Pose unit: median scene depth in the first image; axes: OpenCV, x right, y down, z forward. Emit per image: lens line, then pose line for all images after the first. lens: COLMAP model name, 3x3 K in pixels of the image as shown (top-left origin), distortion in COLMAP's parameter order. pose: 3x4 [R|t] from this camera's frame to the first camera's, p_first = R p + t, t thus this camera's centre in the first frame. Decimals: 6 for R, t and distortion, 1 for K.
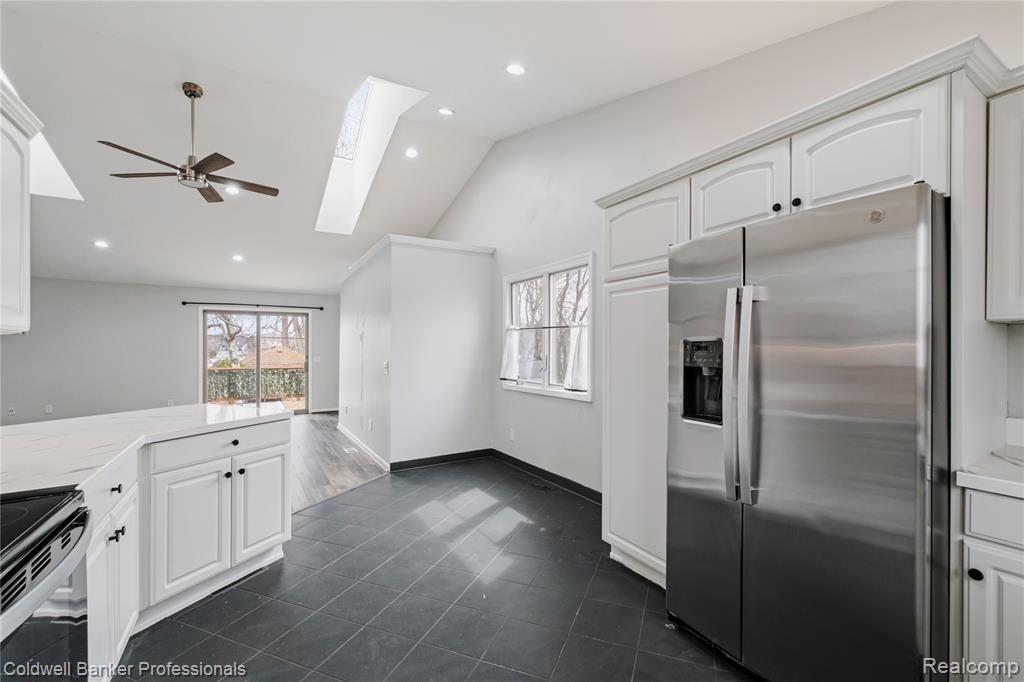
lens RADIAL K [[427.7, 0, 507.8], [0, 427.7, 346.1], [0, 0, 1]] dist [0.000257, 0.000128]
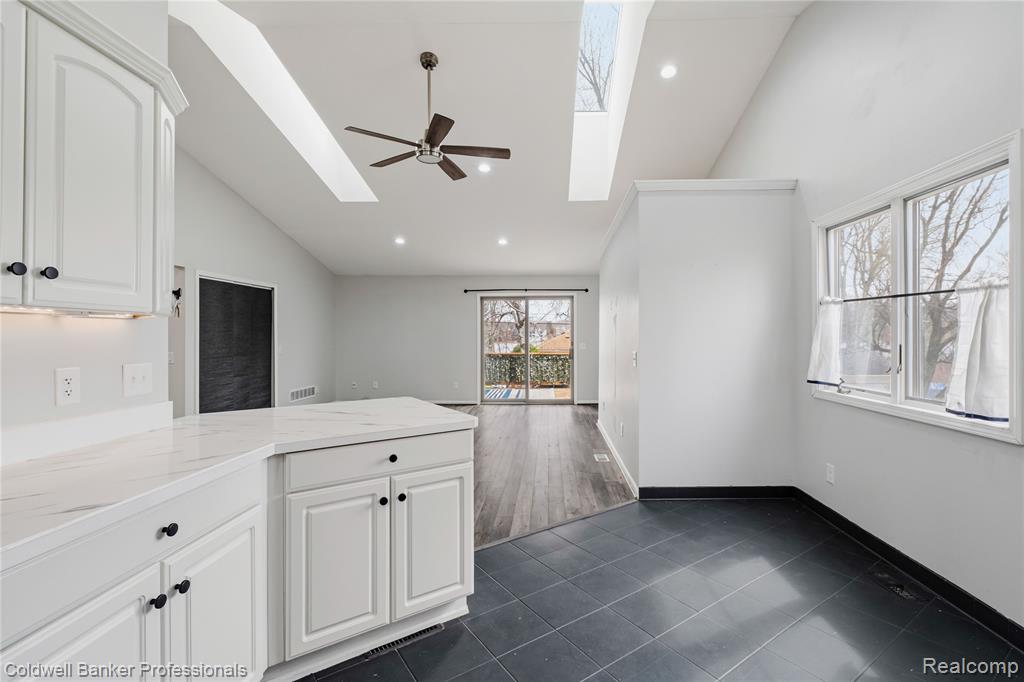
lens RADIAL K [[461.4, 0, 547.4], [0, 461.4, 328.1], [0, 0, 1]] dist [-0.002841, 0.000658]
pose [[0.854711, -0.007862, -0.519045, 0.008276], [0.003680, 0.999952, -0.009087, 0.002631], [0.519091, 0.005857, 0.854699, 0.227365]]
